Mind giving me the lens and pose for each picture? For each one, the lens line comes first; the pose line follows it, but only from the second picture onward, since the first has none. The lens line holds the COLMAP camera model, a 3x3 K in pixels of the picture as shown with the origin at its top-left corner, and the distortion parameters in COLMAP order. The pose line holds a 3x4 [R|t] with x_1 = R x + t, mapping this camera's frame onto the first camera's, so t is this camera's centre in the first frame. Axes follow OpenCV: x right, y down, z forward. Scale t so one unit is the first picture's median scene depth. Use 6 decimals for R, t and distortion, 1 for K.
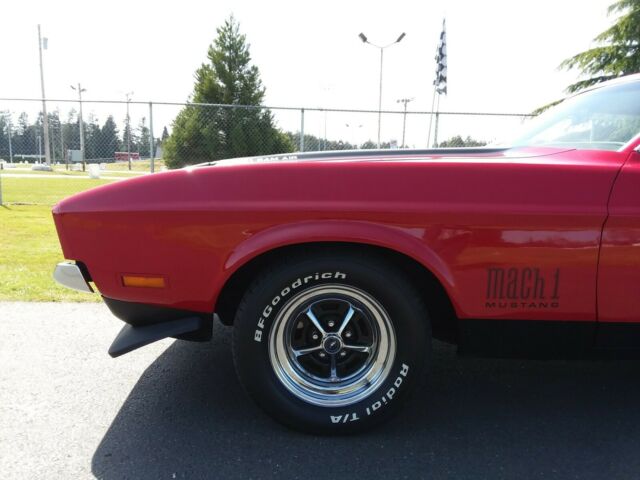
lens RADIAL K [[527.6, 0, 324.7], [0, 527.6, 248.3], [0, 0, 1]] dist [0.082937, -0.144119]
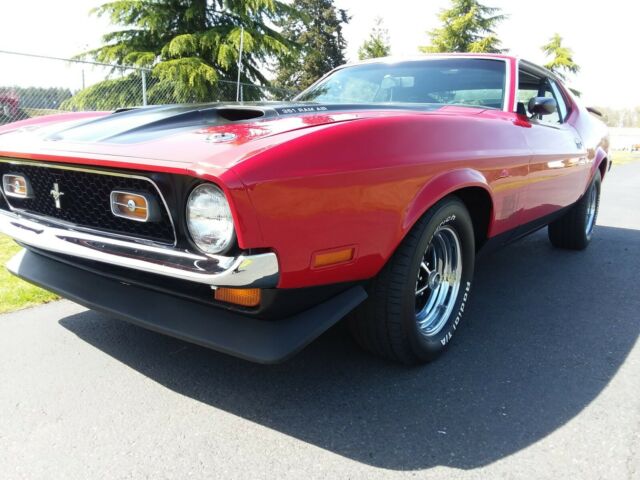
lens RADIAL K [[527.6, 0, 322.7], [0, 527.6, 246.5], [0, 0, 1]] dist [0.082937, -0.144119]
pose [[0.607742, -0.169550, 0.775823, -0.143025], [0.102268, 0.985517, 0.135265, -0.009831], [-0.787522, -0.002864, 0.616280, 0.069477]]
